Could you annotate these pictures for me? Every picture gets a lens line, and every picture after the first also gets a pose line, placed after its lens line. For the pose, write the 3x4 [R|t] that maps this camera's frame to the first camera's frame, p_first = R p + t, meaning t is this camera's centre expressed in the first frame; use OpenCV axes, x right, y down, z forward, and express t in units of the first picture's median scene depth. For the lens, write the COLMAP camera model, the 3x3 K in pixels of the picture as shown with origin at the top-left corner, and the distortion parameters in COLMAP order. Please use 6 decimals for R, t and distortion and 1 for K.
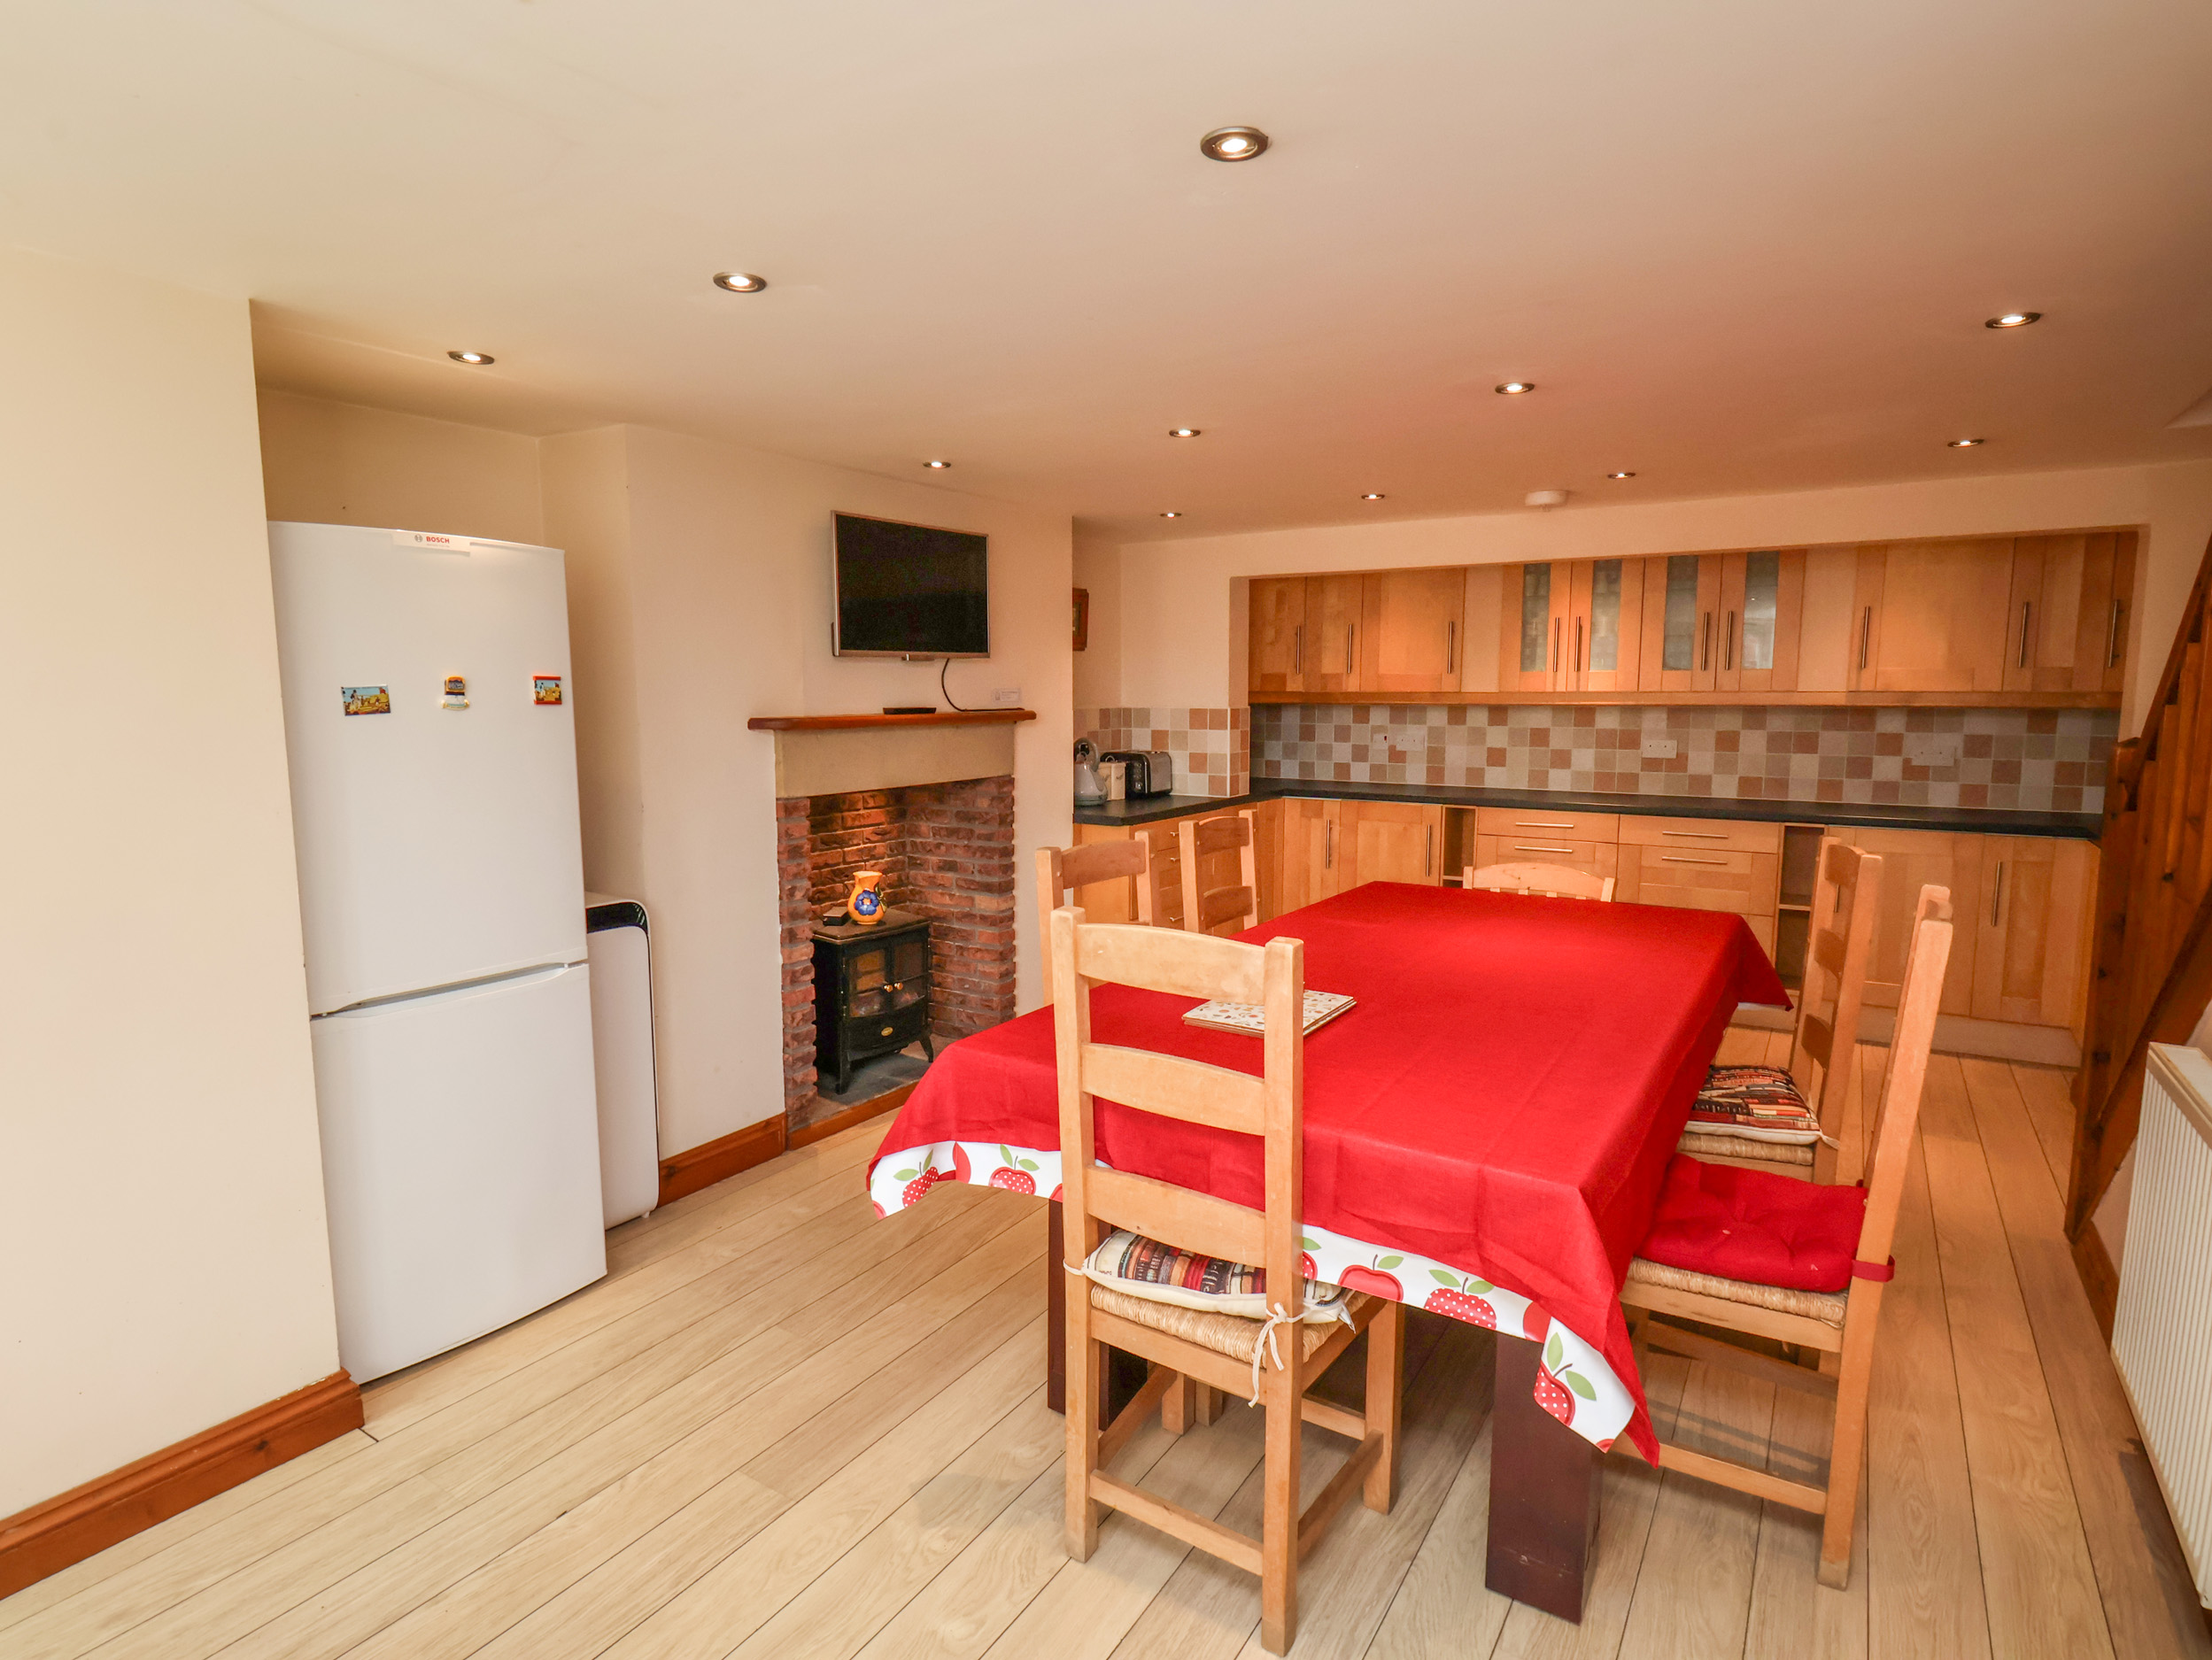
lens RADIAL K [[1149.2, 0, 1110.1], [0, 1149.2, 829.7], [0, 0, 1]] dist [-0.005162, -0.003940]
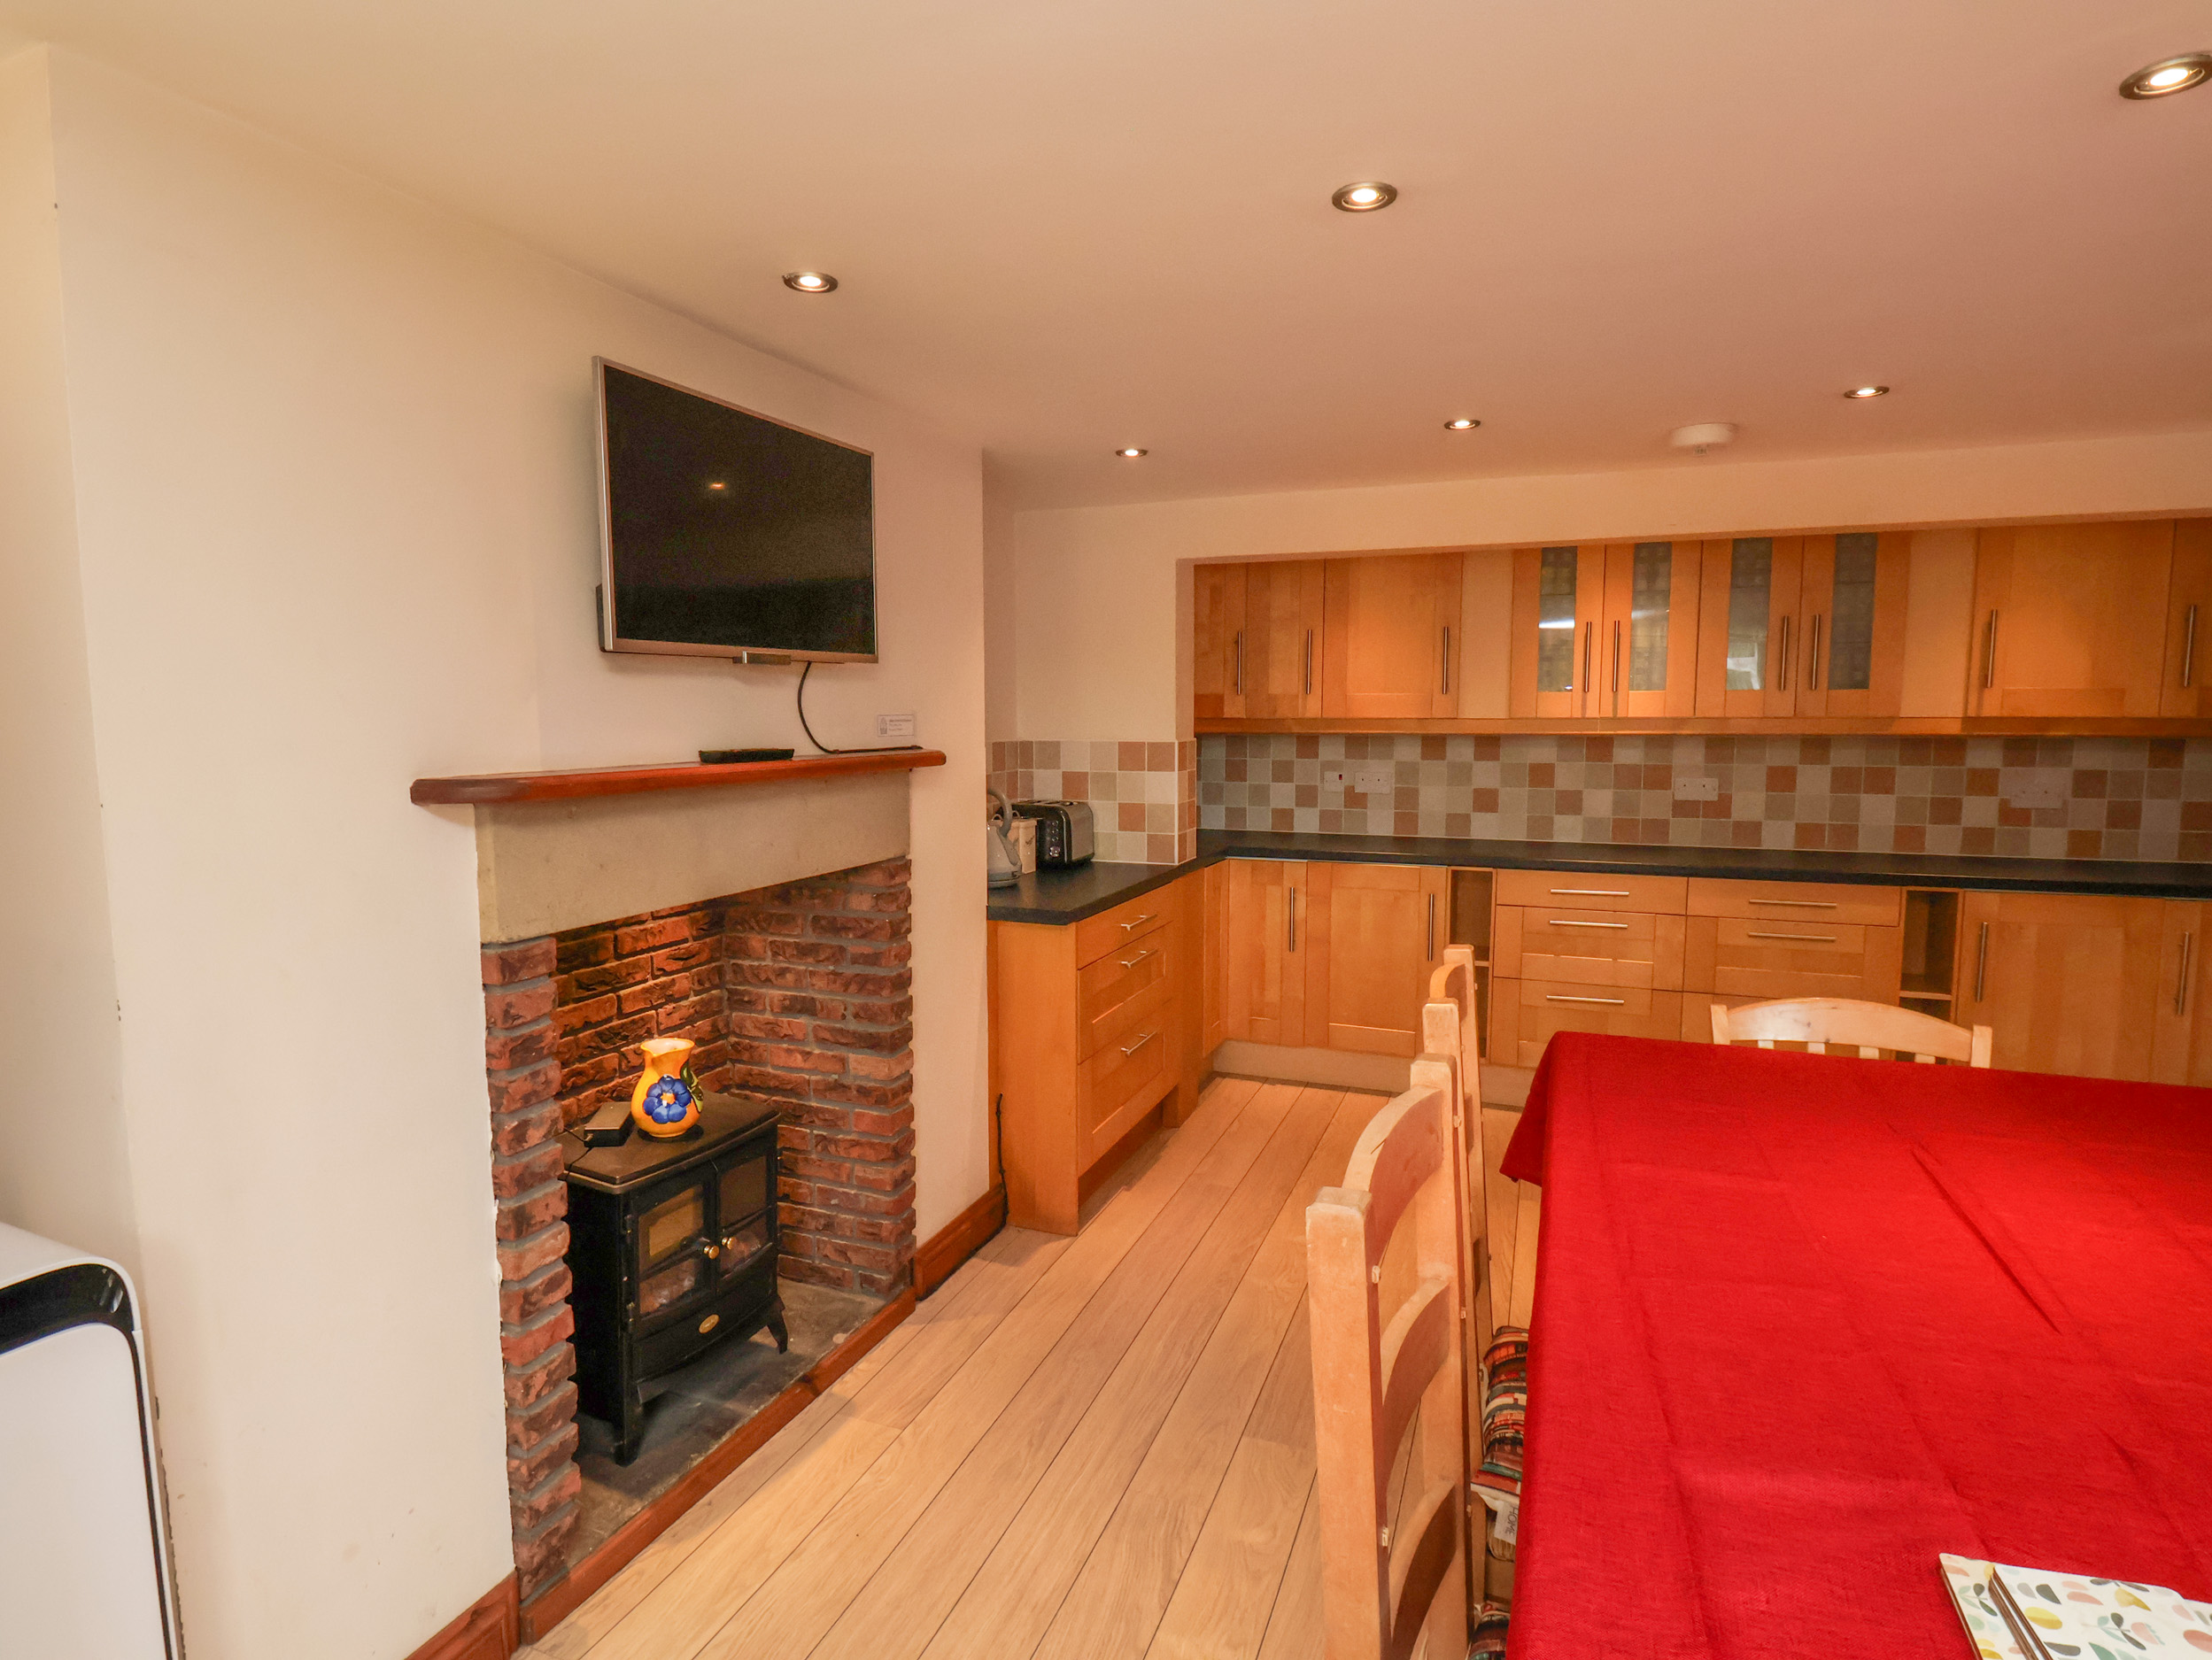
lens RADIAL K [[1149.2, 0, 1102.4], [0, 1149.2, 829.5], [0, 0, 1]] dist [-0.005162, -0.003940]
pose [[0.980851, -0.020167, 0.193715, -0.094189], [0.024199, 0.999537, -0.018469, -0.044196], [-0.193253, 0.022803, 0.980884, 0.351679]]
